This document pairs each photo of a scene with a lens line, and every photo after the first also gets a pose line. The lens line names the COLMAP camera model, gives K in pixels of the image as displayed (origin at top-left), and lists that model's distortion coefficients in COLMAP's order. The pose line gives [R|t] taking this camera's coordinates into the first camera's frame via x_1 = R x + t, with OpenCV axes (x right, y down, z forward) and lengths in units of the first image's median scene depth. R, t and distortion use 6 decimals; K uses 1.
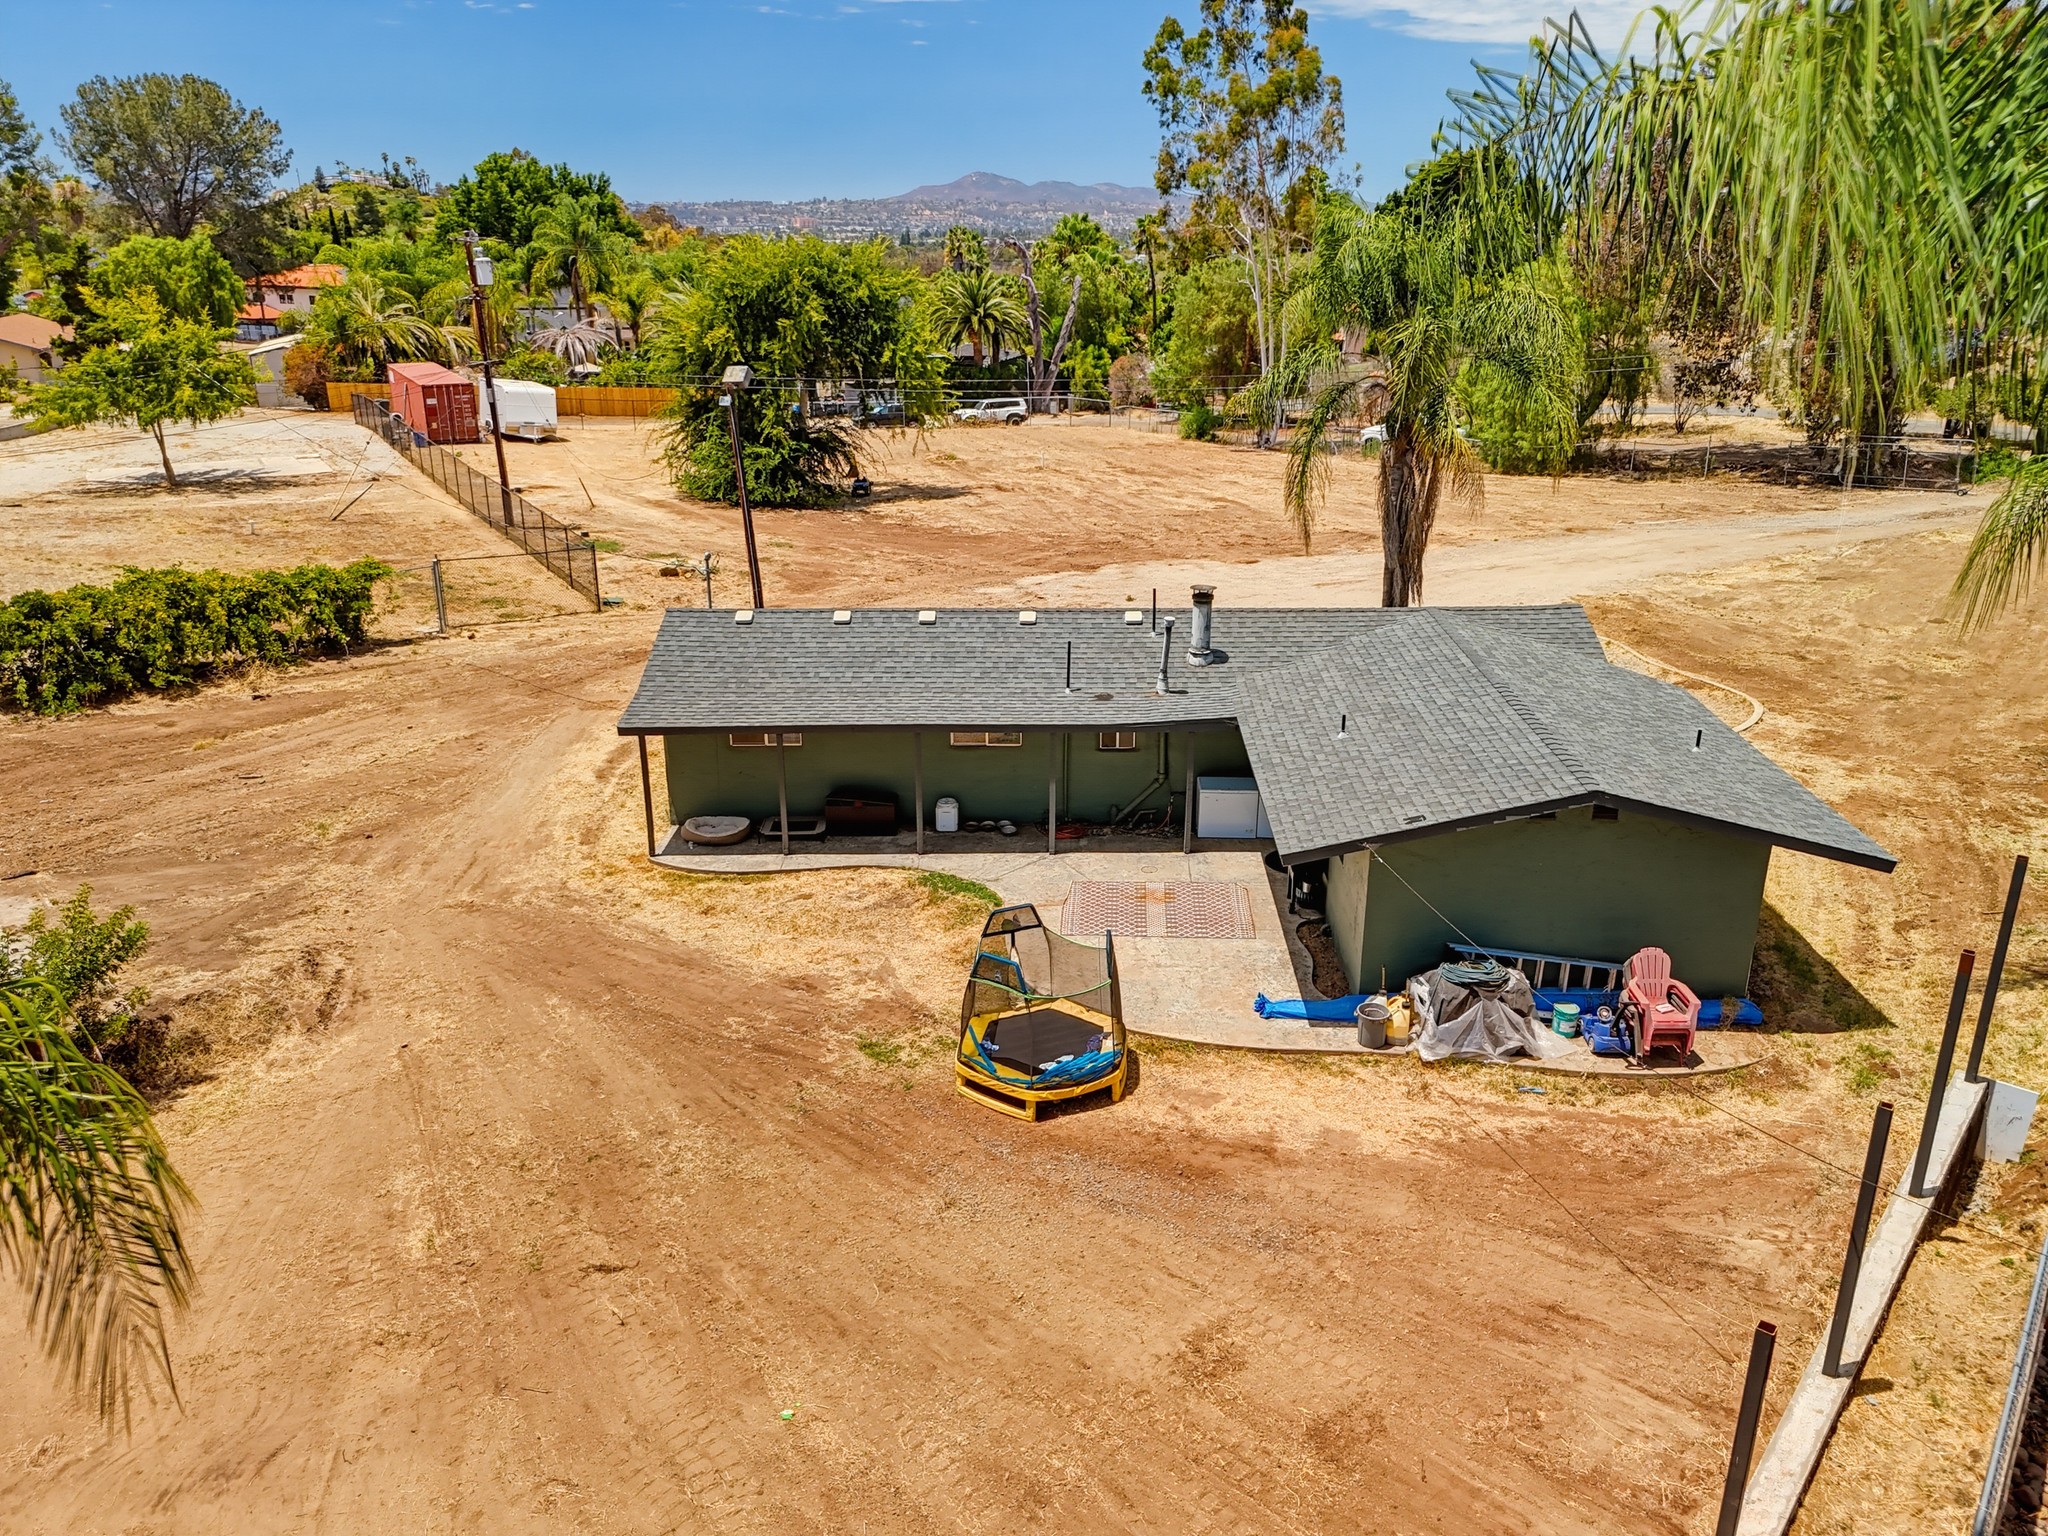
lens RADIAL K [[1506.2, 0, 1031.8], [0, 1506.2, 772.9], [0, 0, 1]] dist [0.052068, -0.000302]
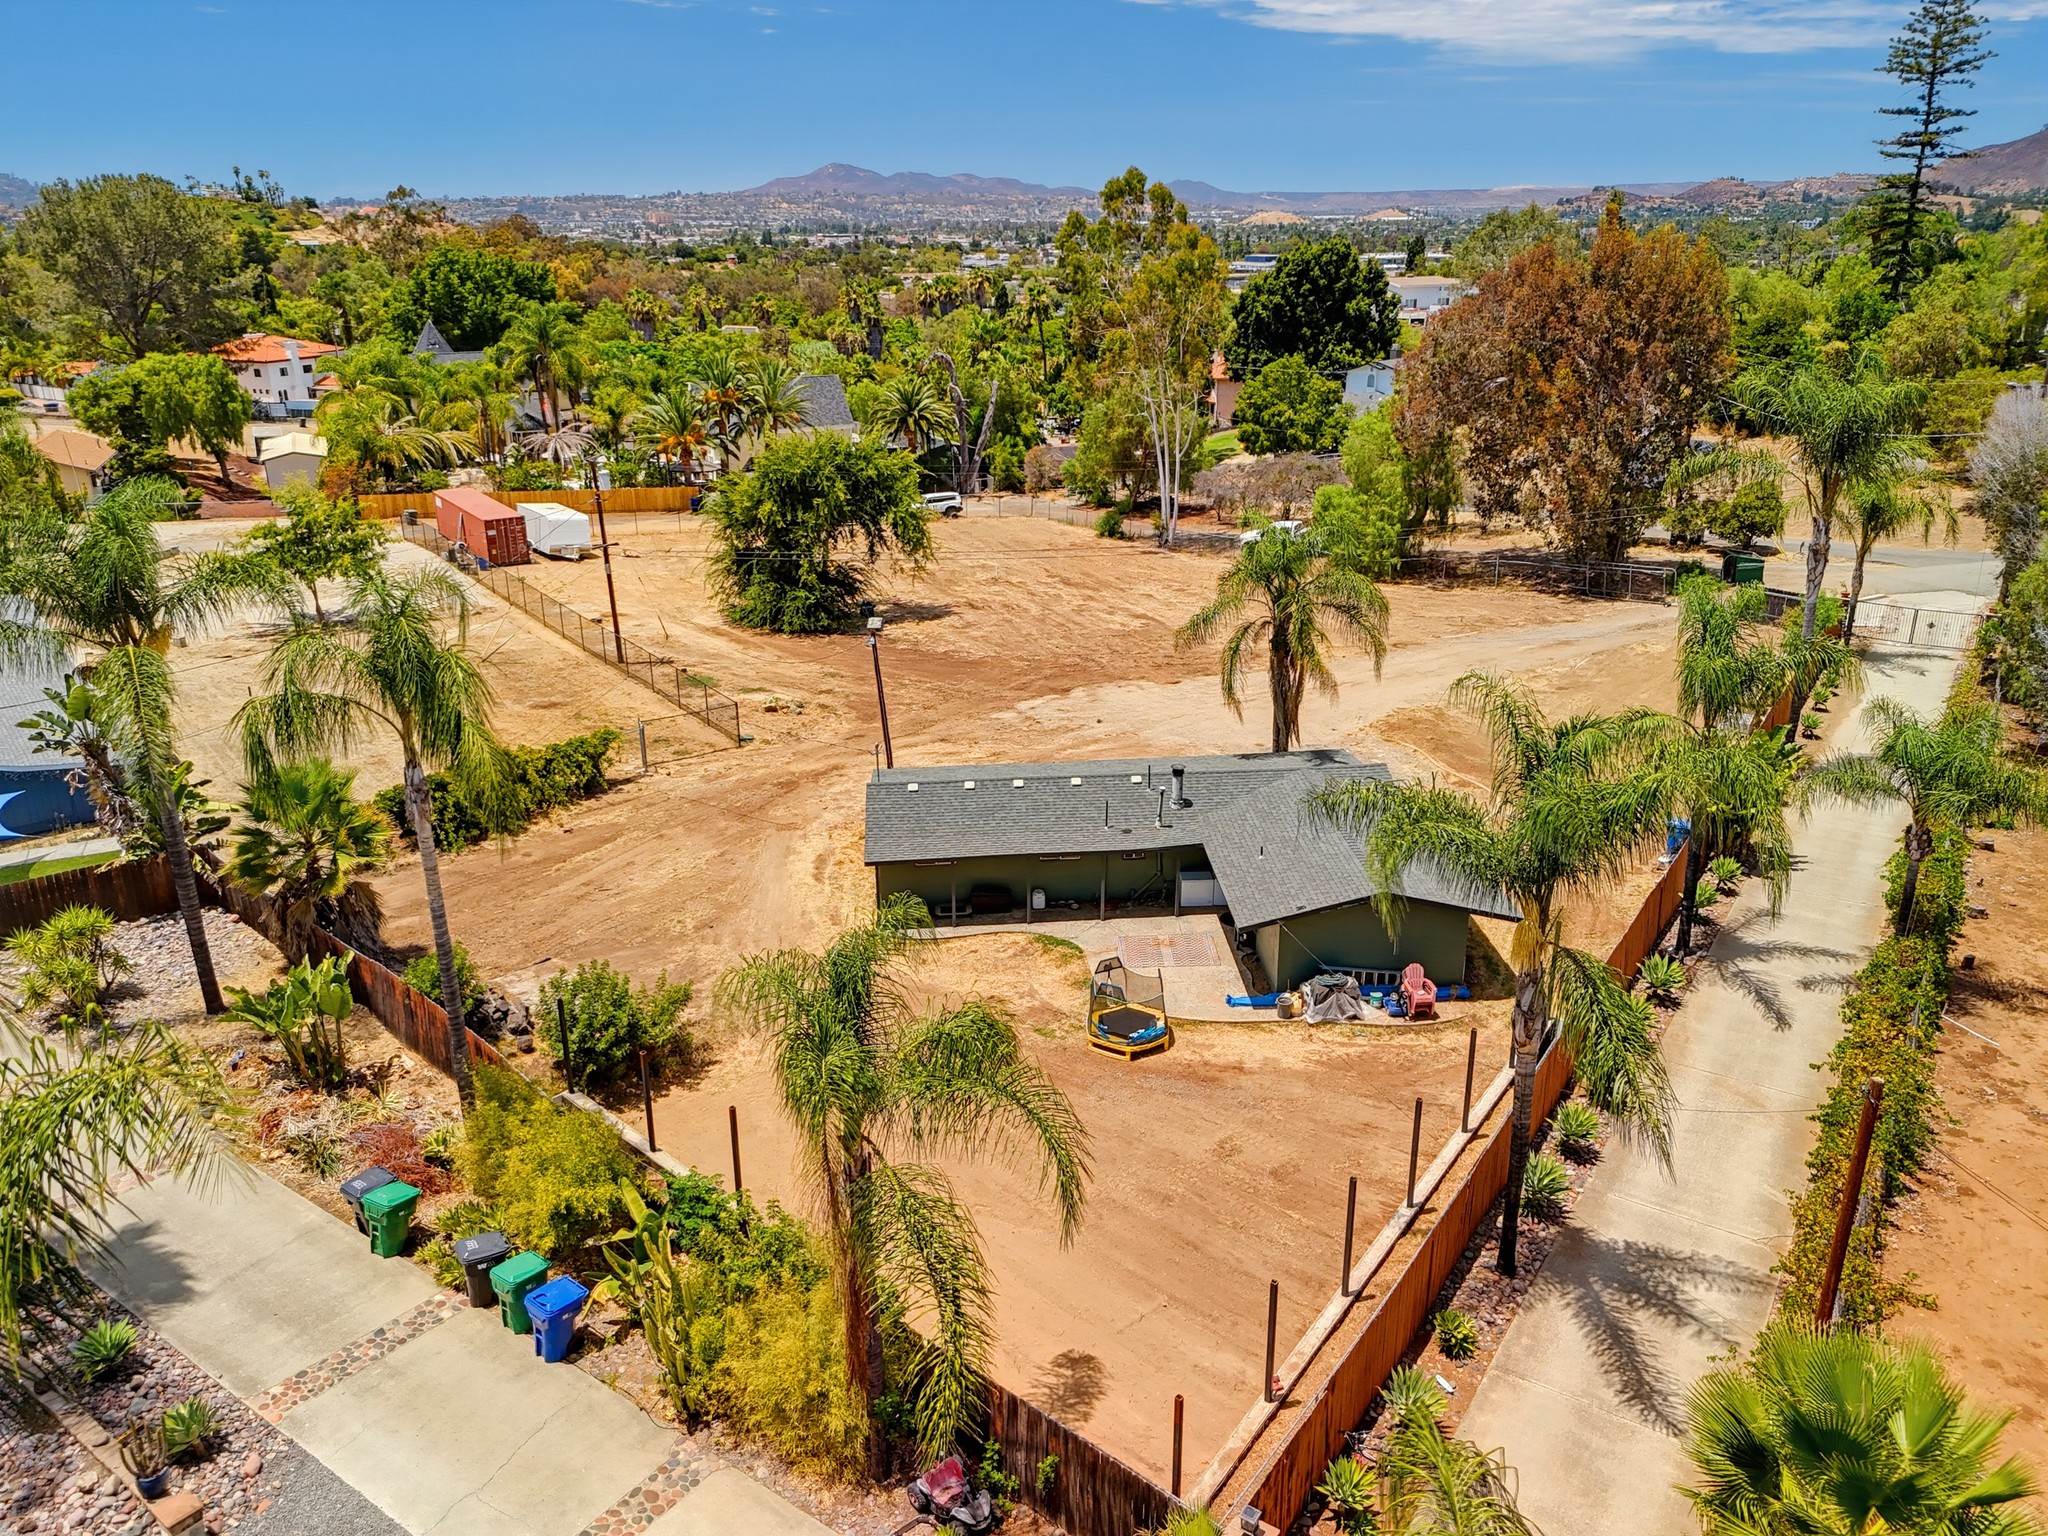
lens RADIAL K [[1531.7, 0, 1029.1], [0, 1531.7, 752.0], [0, 0, 1]] dist [0.077094, -0.071500]
pose [[0.996079, -0.036457, 0.080608, -0.094927], [0.036855, 0.999315, -0.003462, -0.063869], [-0.080426, 0.006419, 0.996740, -0.363621]]
